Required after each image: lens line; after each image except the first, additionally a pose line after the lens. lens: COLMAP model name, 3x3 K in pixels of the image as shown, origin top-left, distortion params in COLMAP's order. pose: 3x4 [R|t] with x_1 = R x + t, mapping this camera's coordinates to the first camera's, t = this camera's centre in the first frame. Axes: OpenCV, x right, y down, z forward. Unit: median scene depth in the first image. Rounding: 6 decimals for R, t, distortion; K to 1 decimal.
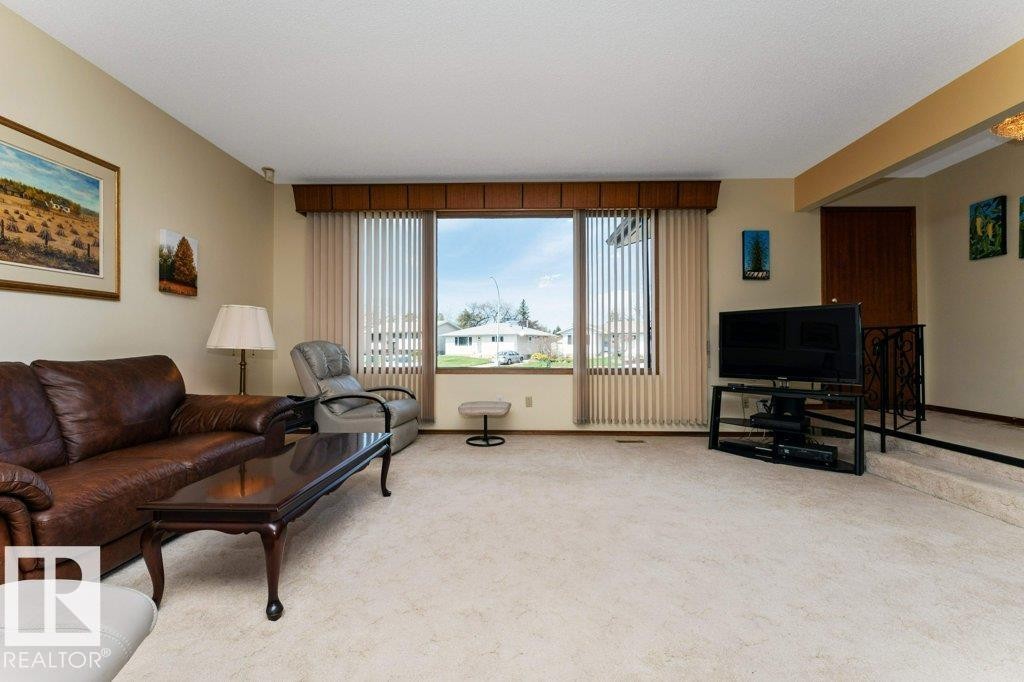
lens RADIAL K [[410.0, 0, 503.1], [0, 410.0, 340.5], [0, 0, 1]] dist [-0.002133, 0.000439]
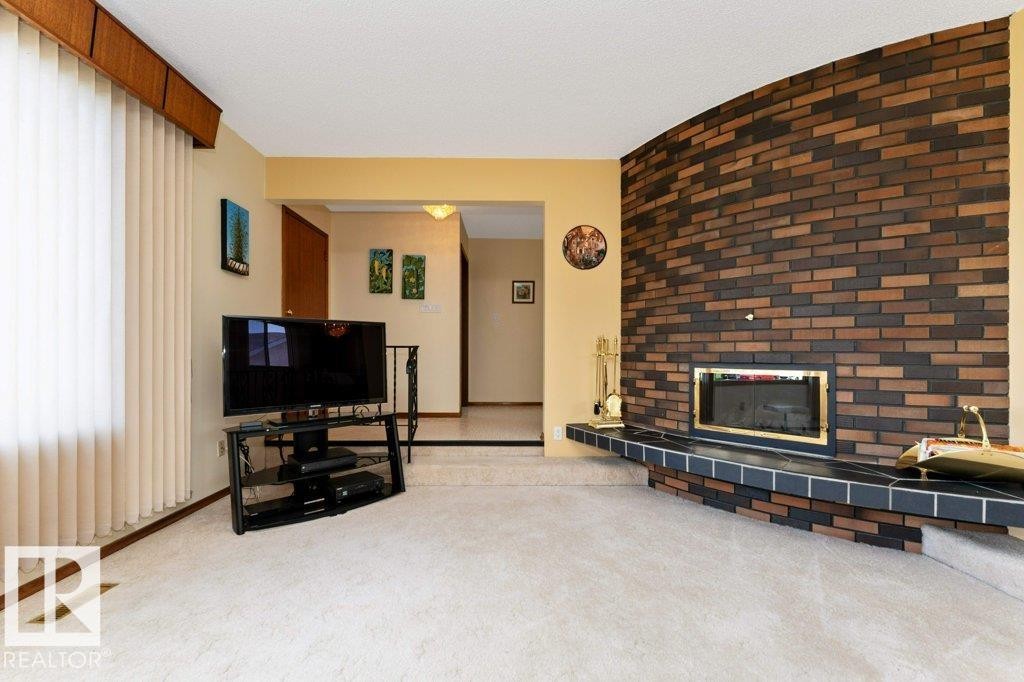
lens RADIAL K [[410.0, 0, 507.7], [0, 410.0, 350.8], [0, 0, 1]] dist [-0.002133, 0.000439]
pose [[-0.038520, 0.004102, 0.999249, -0.131248], [-0.016858, 0.999847, -0.004754, -0.017866], [-0.999116, -0.017028, -0.038445, 0.600121]]
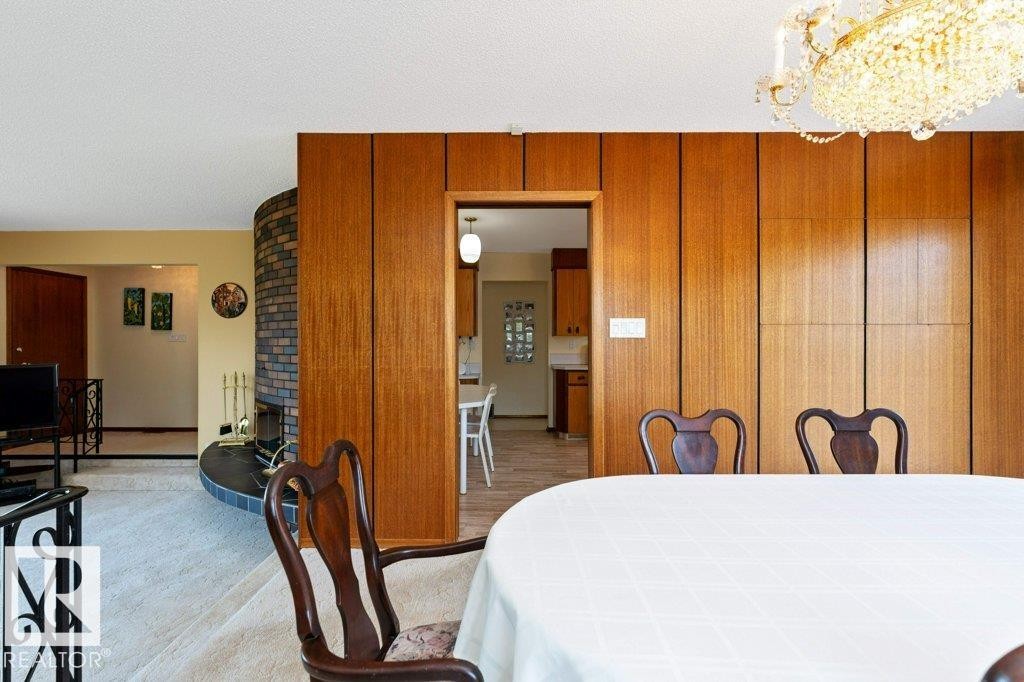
lens RADIAL K [[450.1, 0, 511.3], [0, 450.1, 341.1], [0, 0, 1]] dist [-0.001815, 0.000034]
pose [[-0.025839, 0.003688, 0.999659, -0.498061], [-0.011048, 0.999931, -0.003975, -0.143478], [-0.999605, -0.011146, -0.025797, -0.343723]]
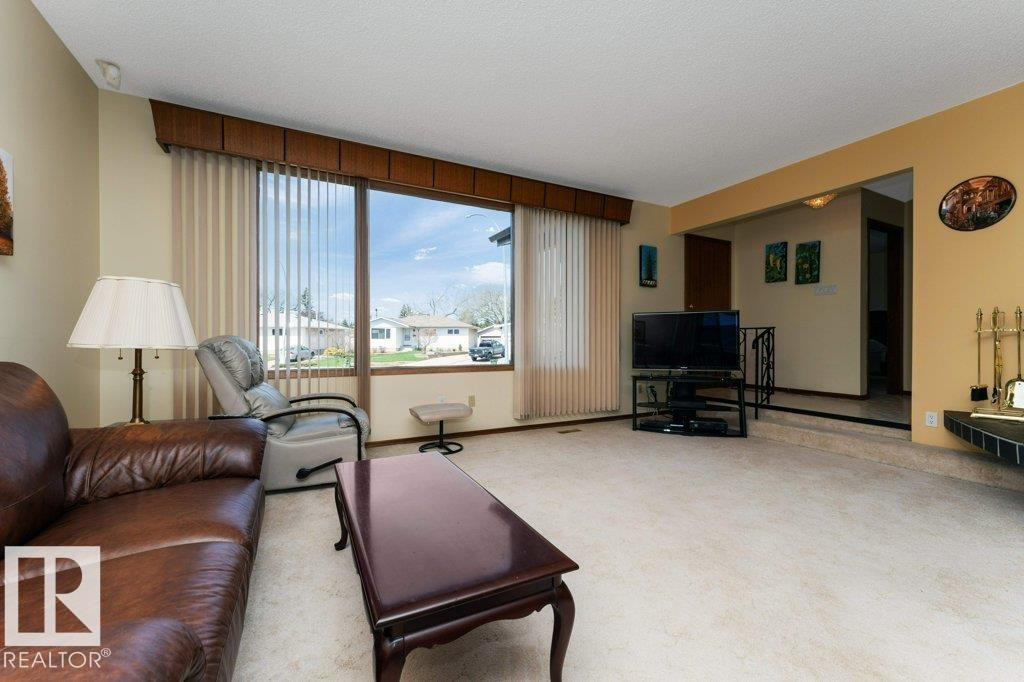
lens RADIAL K [[410.0, 0, 506.9], [0, 410.0, 342.2], [0, 0, 1]] dist [-0.002133, 0.000439]
pose [[0.877610, -0.001977, 0.479371, -0.360498], [-0.007030, 0.999831, 0.016994, -0.003048], [-0.479323, -0.018284, 0.877448, 0.149107]]
